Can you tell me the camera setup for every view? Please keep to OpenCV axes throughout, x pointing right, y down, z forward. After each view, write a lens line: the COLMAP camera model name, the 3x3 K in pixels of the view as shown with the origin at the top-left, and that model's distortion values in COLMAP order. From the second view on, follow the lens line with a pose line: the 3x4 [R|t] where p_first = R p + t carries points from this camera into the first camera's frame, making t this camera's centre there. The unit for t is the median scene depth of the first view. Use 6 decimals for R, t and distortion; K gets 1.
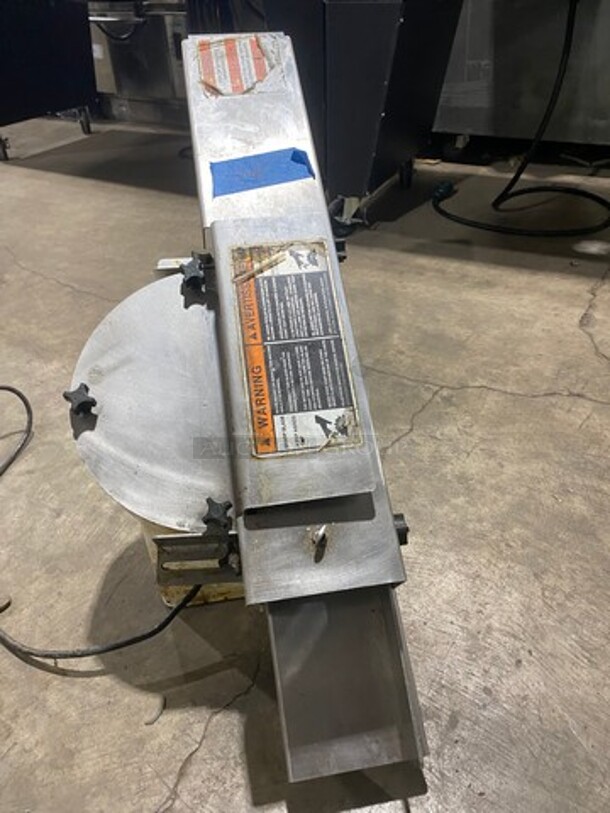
lens RADIAL K [[618.1, 0, 305.0], [0, 618.1, 407.5], [0, 0, 1]] dist [0.014191, -0.008799]
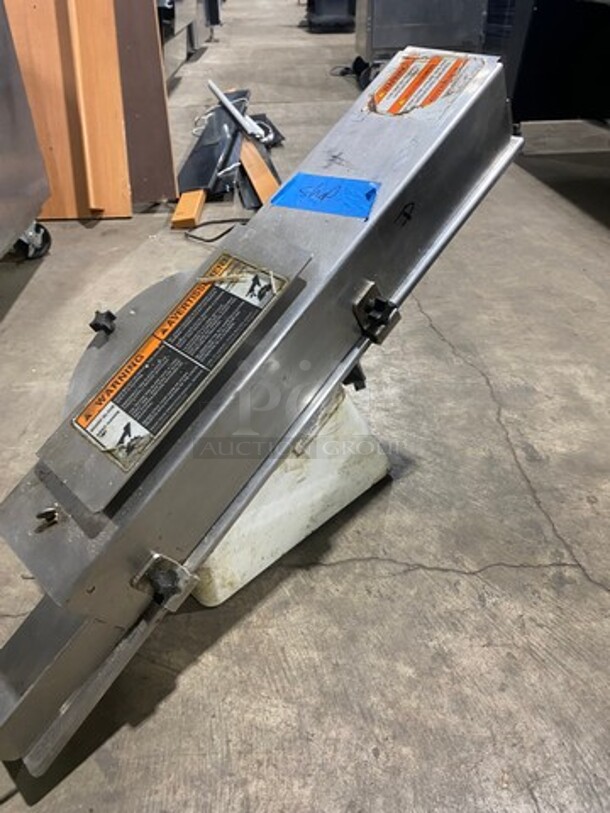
lens RADIAL K [[618.1, 0, 307.0], [0, 618.1, 405.1], [0, 0, 1]] dist [0.014191, -0.008799]
pose [[0.585157, 0.497742, -0.640190, 0.755487], [-0.500442, 0.842851, 0.197887, -0.327717], [0.638082, 0.204583, 0.742292, 0.414430]]
